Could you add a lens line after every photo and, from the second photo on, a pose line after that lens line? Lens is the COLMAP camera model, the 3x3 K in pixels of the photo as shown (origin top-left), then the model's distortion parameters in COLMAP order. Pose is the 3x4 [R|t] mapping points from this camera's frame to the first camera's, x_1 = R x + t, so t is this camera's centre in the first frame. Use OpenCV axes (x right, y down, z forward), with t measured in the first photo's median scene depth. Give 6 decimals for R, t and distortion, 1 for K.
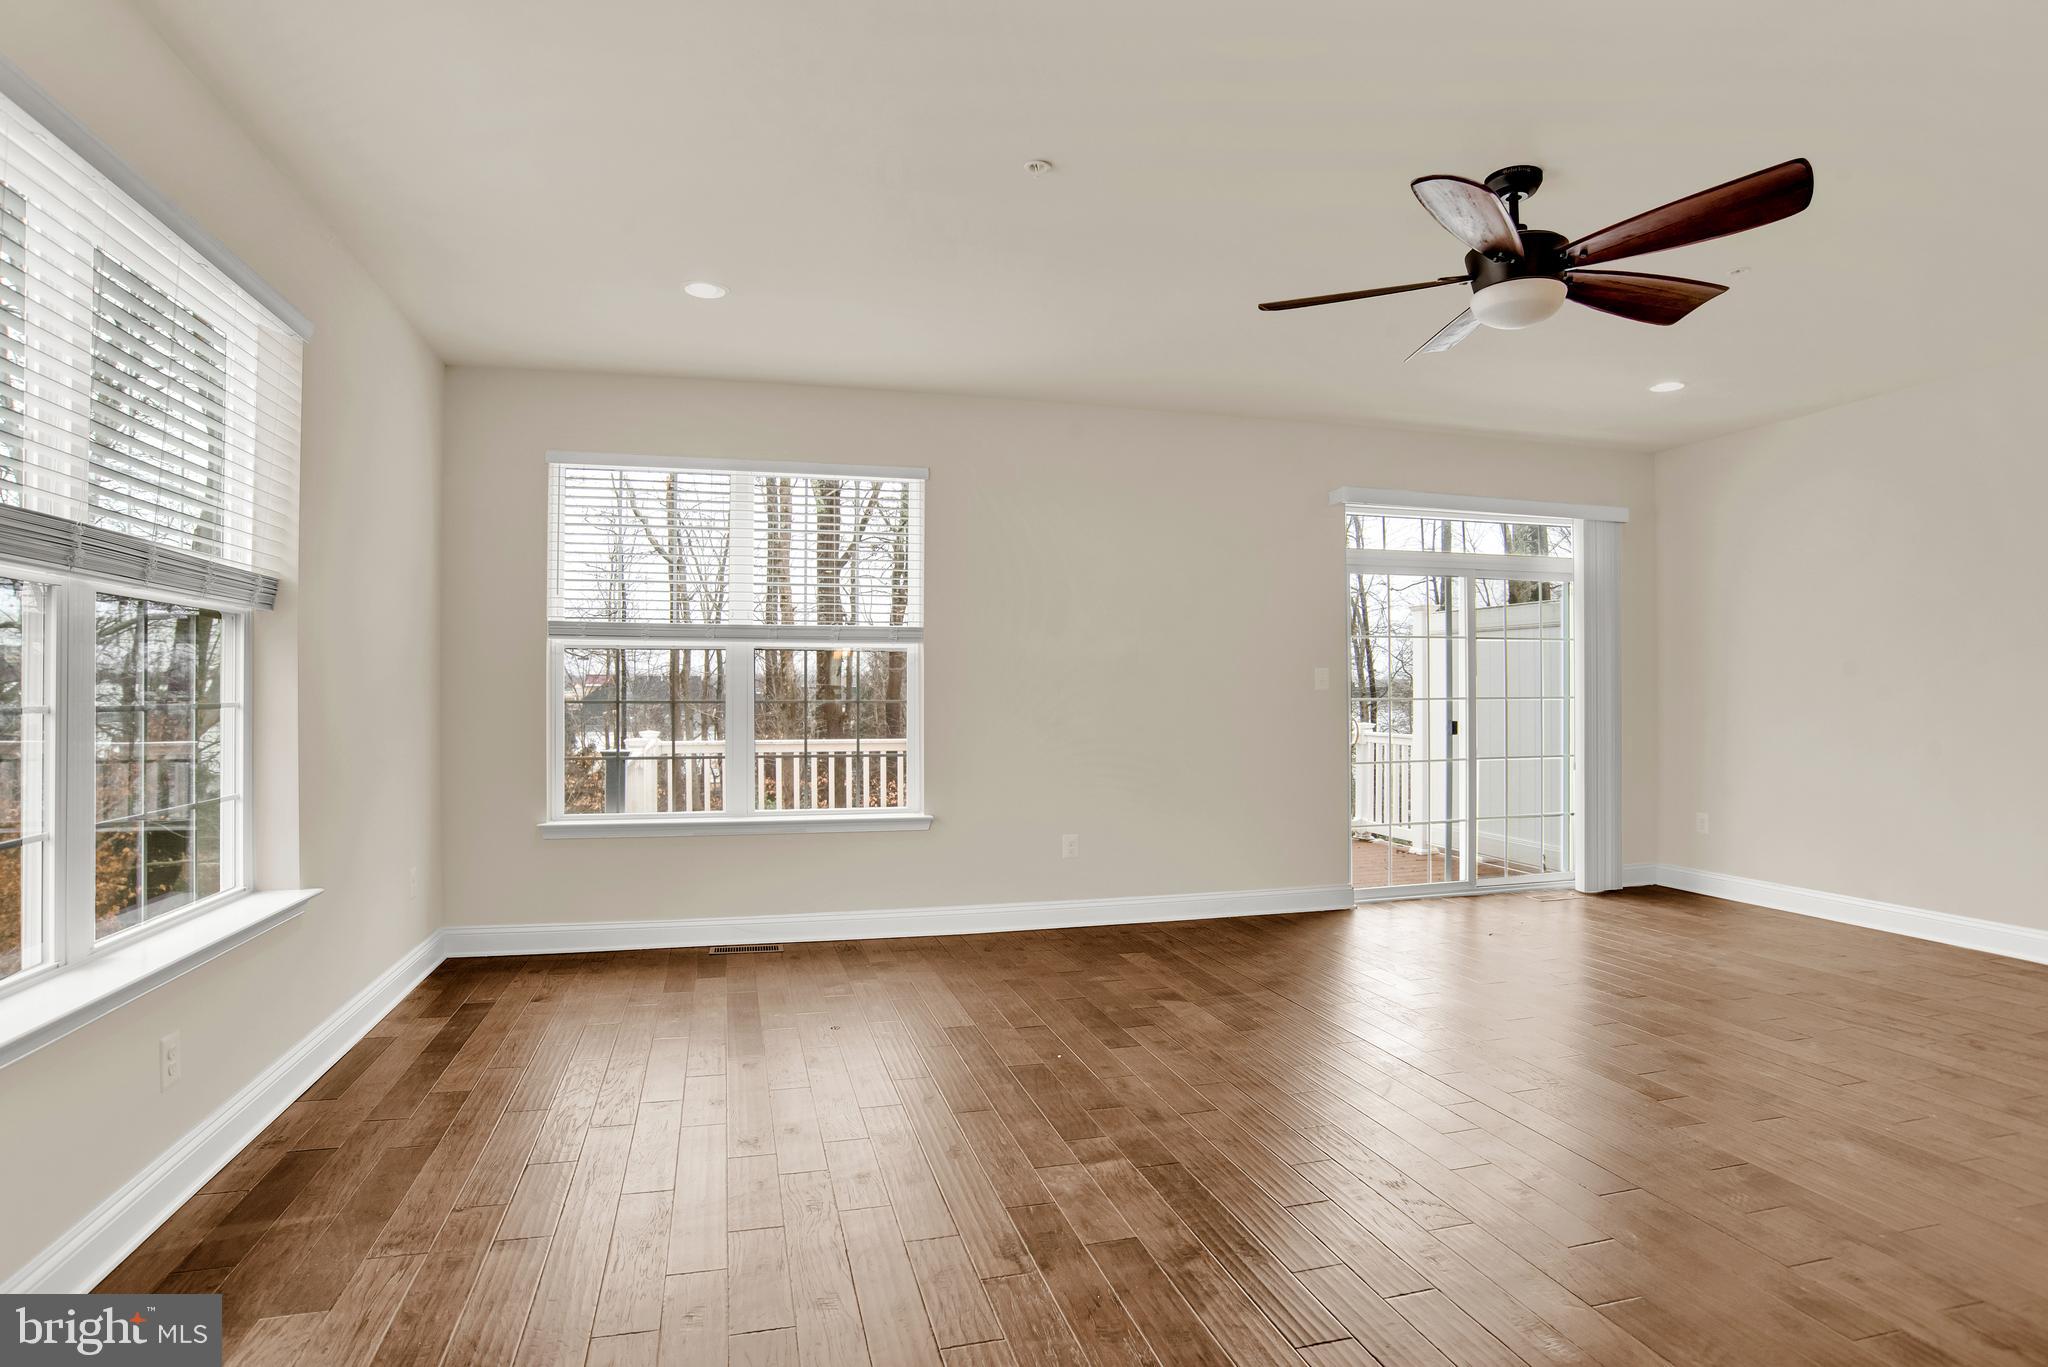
lens RADIAL K [[1092.5, 0, 1024.0], [0, 1092.5, 683.5], [0, 0, 1]] dist [0.000037, -0.000016]
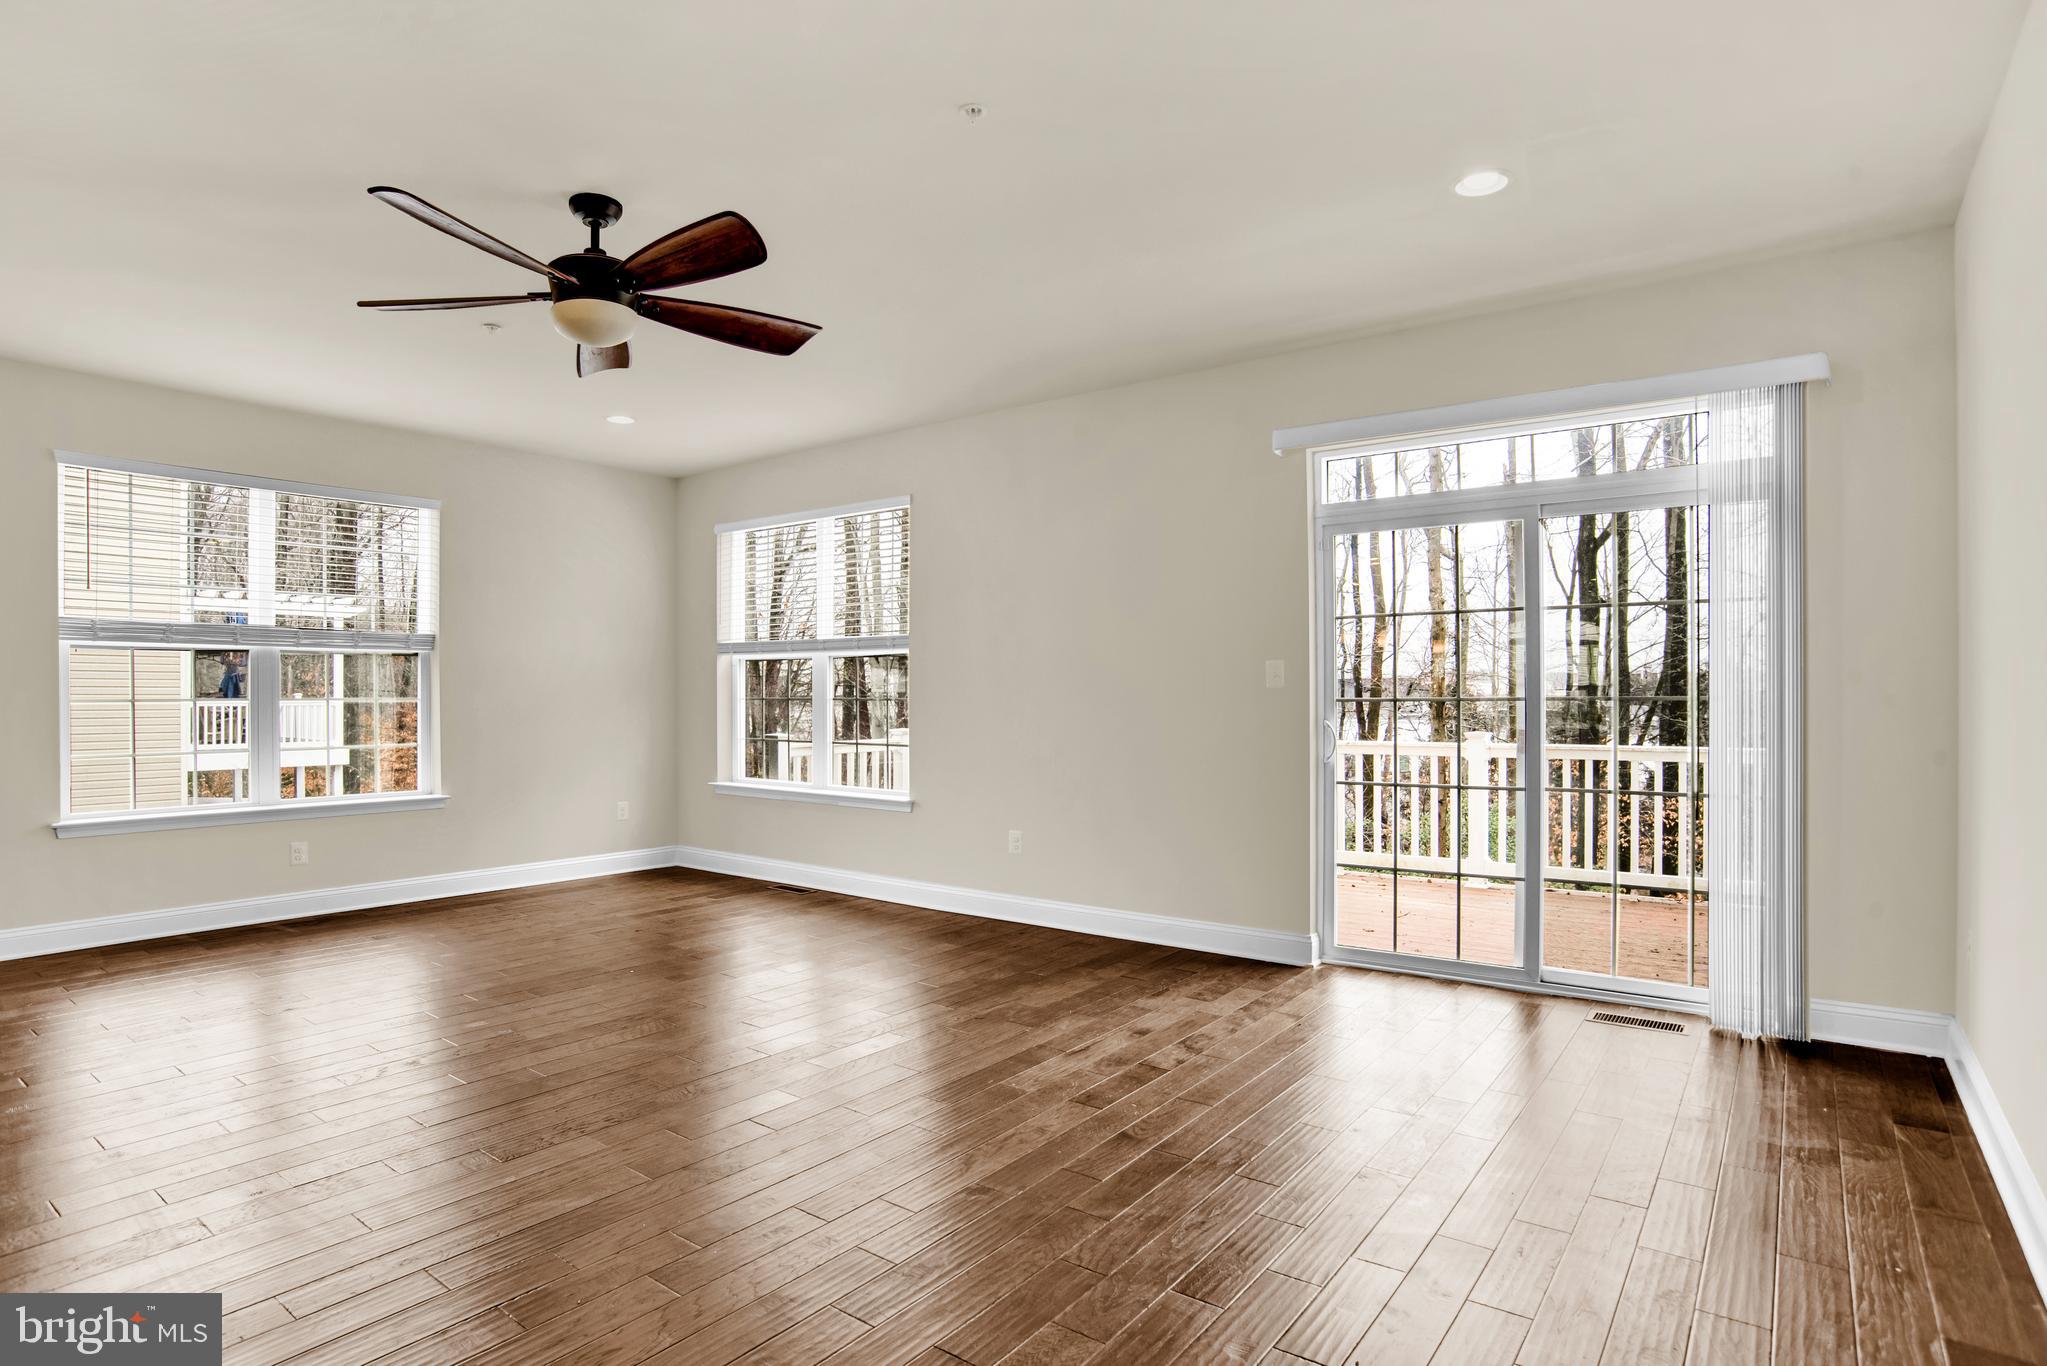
lens RADIAL K [[1046.6, 0, 1025.0], [0, 1046.6, 699.5], [0, 0, 1]] dist [-0.000655, -0.000100]
pose [[0.615958, 0.003690, -0.787771, 0.851455], [0.007556, 0.999915, 0.010592, 0.005906], [0.787743, -0.012477, 0.615878, 0.424671]]
